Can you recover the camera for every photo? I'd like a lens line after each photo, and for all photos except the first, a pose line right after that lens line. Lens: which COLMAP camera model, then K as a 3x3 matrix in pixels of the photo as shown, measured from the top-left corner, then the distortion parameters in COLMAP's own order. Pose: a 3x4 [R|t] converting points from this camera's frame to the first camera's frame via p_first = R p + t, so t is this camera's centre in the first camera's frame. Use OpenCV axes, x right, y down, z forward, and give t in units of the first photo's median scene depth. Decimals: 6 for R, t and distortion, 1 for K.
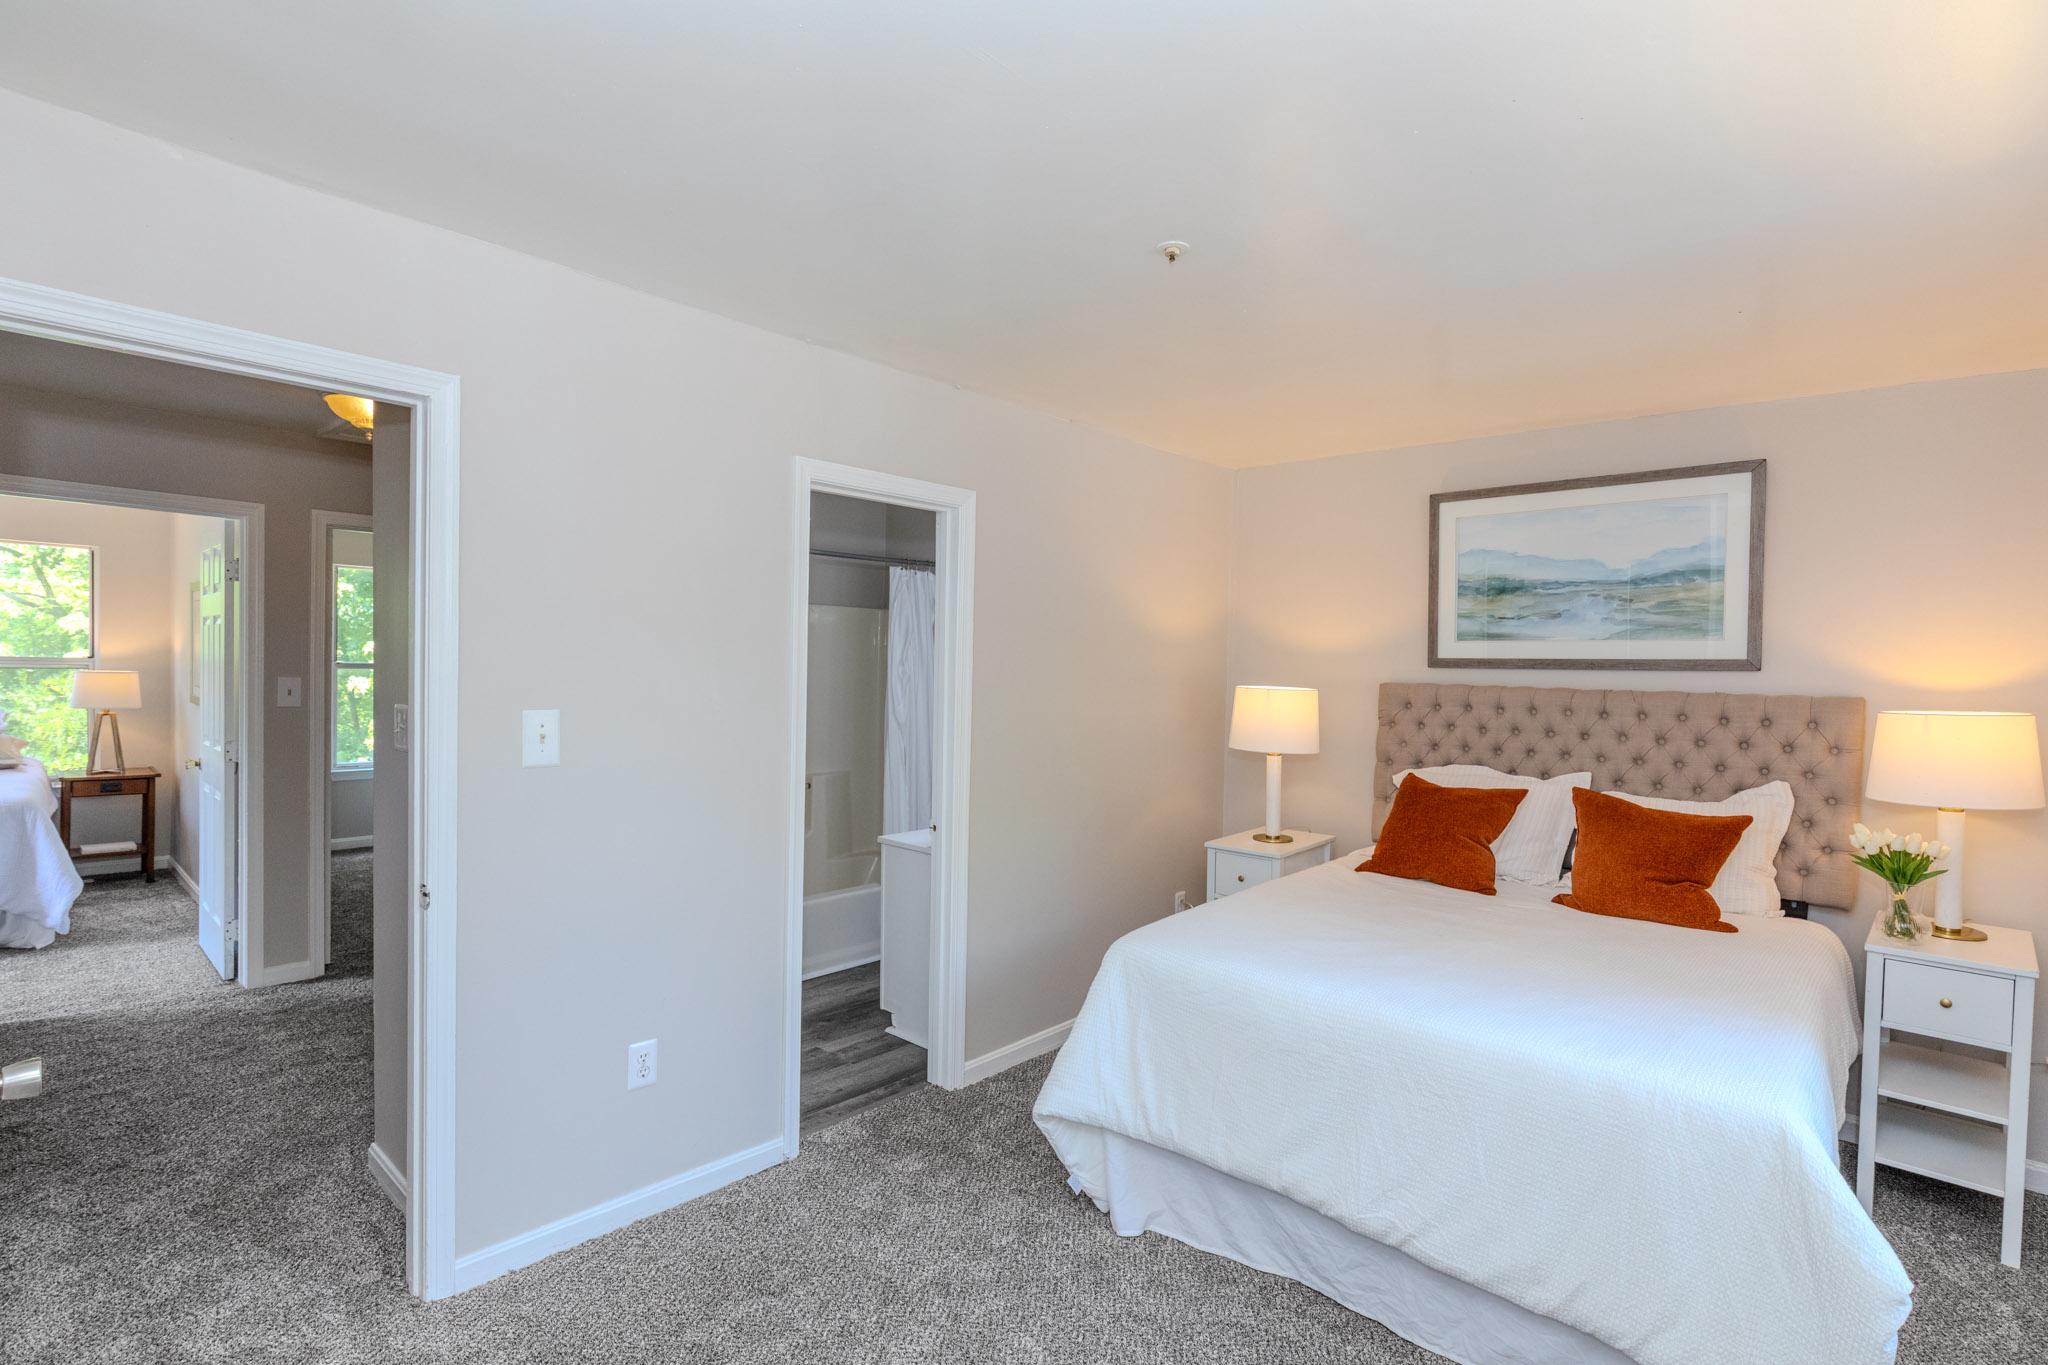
lens RADIAL K [[1013.8, 0, 1025.9], [0, 1013.8, 680.6], [0, 0, 1]] dist [-0.000752, 0.002032]
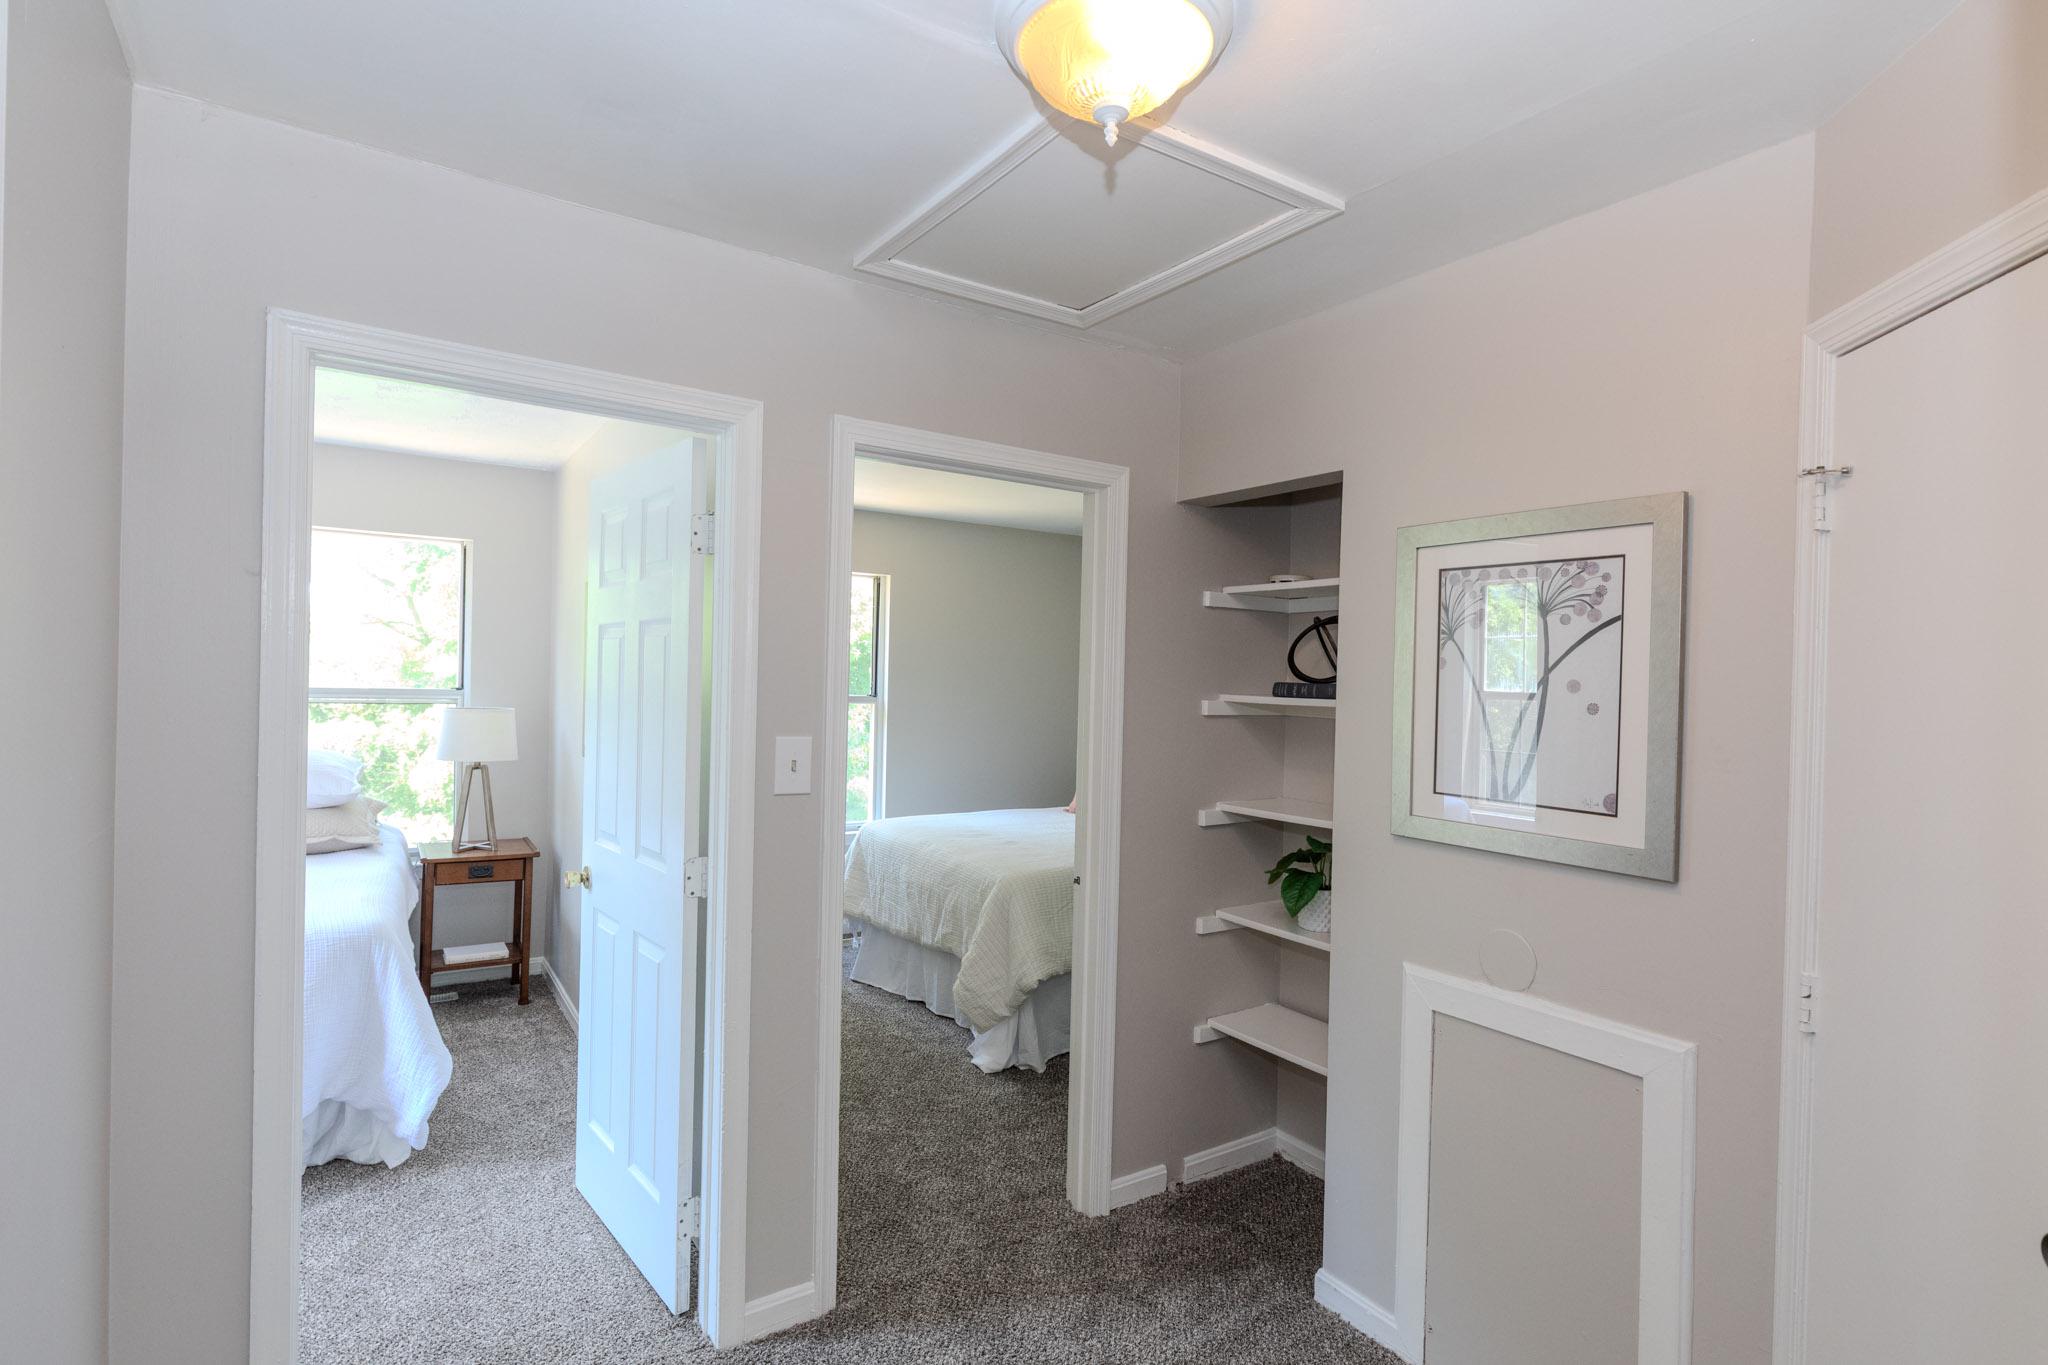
lens RADIAL K [[1013.8, 0, 1012.4], [0, 1013.8, 677.3], [0, 0, 1]] dist [-0.000752, 0.002032]
pose [[0.972437, -0.000824, -0.233164, -0.370386], [-0.005173, 0.999671, -0.025105, -0.015817], [0.233108, 0.025619, 0.972113, 0.388581]]
